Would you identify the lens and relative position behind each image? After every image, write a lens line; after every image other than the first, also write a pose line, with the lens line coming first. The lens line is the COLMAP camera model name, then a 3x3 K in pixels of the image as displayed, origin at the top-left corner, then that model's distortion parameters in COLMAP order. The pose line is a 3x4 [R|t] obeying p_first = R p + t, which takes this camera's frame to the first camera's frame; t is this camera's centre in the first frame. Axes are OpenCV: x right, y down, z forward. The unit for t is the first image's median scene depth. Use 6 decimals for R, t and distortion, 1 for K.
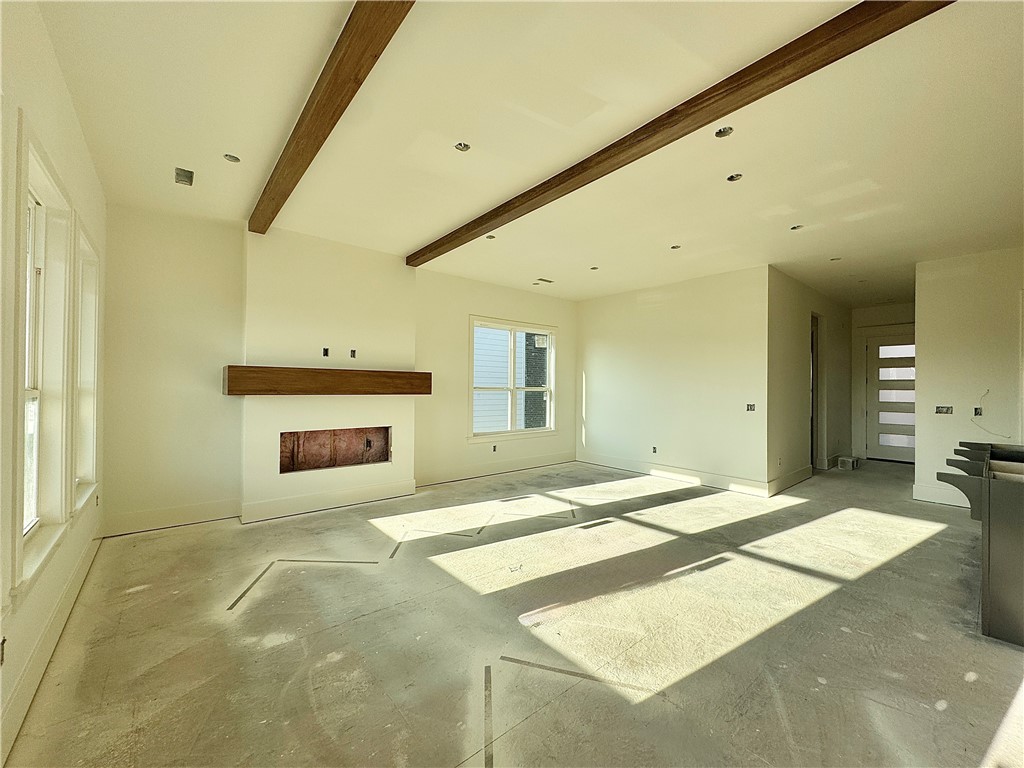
lens RADIAL K [[407.5, 0, 512.0], [0, 407.5, 384.0], [0, 0, 1]] dist [-0.002696, -0.000034]
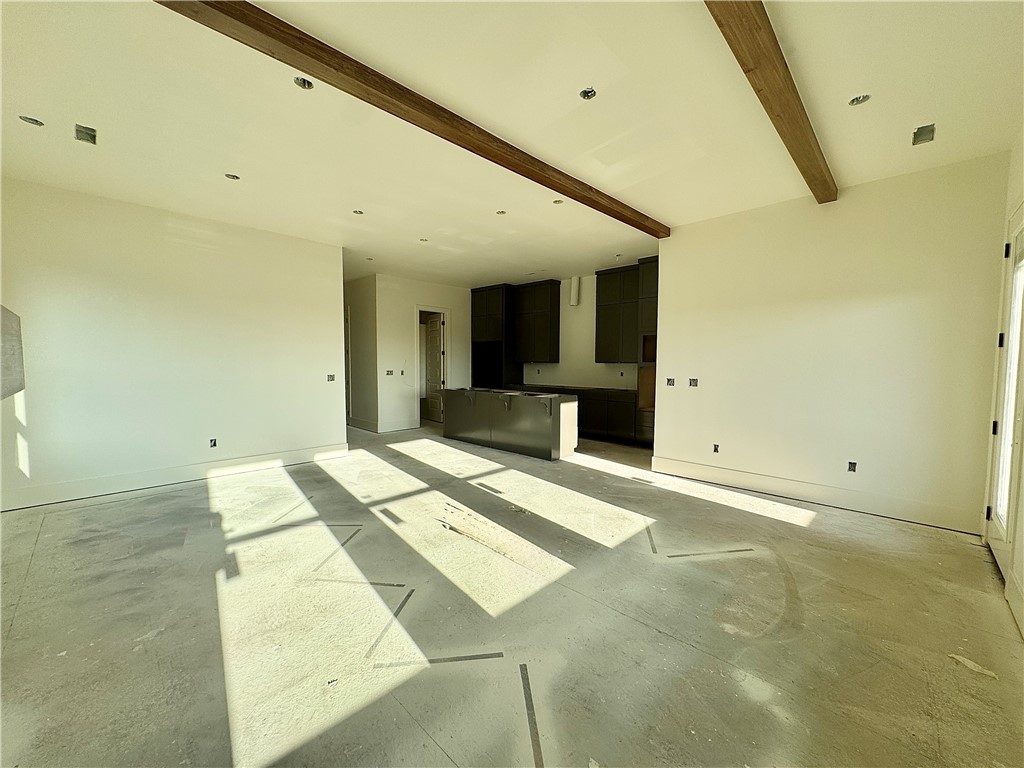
lens RADIAL K [[407.5, 0, 512.0], [0, 407.5, 384.0], [0, 0, 1]] dist [-0.002696, -0.000034]
pose [[-0.101893, -0.067024, 0.992535, -0.734927], [-0.014803, 0.997719, 0.065855, -0.004977], [-0.994685, -0.007983, -0.102653, 0.894129]]
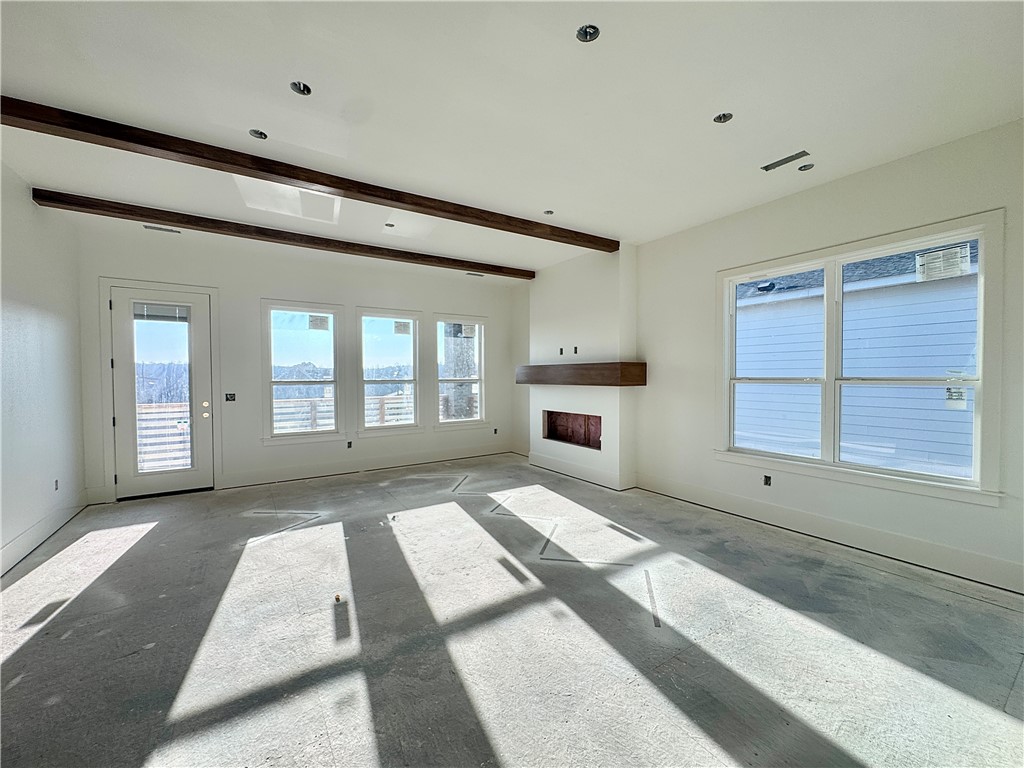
lens RADIAL K [[407.5, 0, 512.0], [0, 407.5, 384.0], [0, 0, 1]] dist [-0.002696, -0.000034]
pose [[-0.114660, 0.011689, -0.993336, 0.989997], [0.013045, 0.999862, 0.010260, 0.010592], [0.993319, -0.011781, -0.114797, 1.169695]]
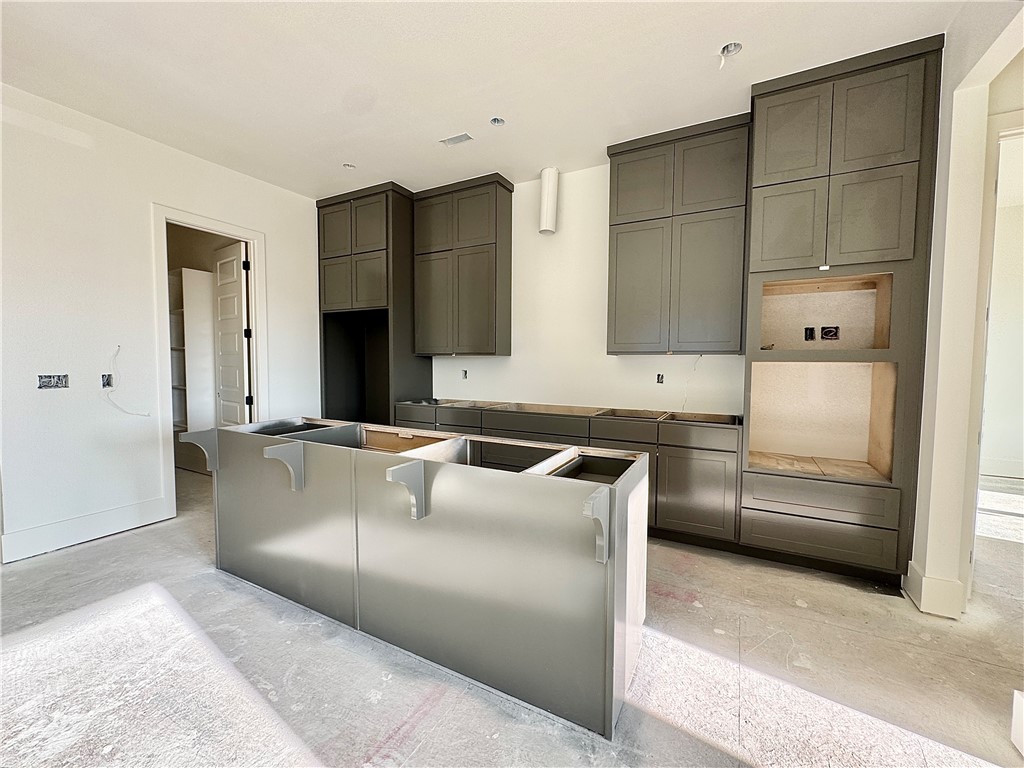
lens RADIAL K [[418.8, 0, 512.0], [0, 418.8, 384.0], [0, 0, 1]] dist [-0.002620, -0.000433]
pose [[-0.369681, -0.062080, 0.927083, 0.401676], [-0.016902, 0.998050, 0.060092, 0.029946], [-0.929005, 0.006546, -0.370009, 0.820183]]
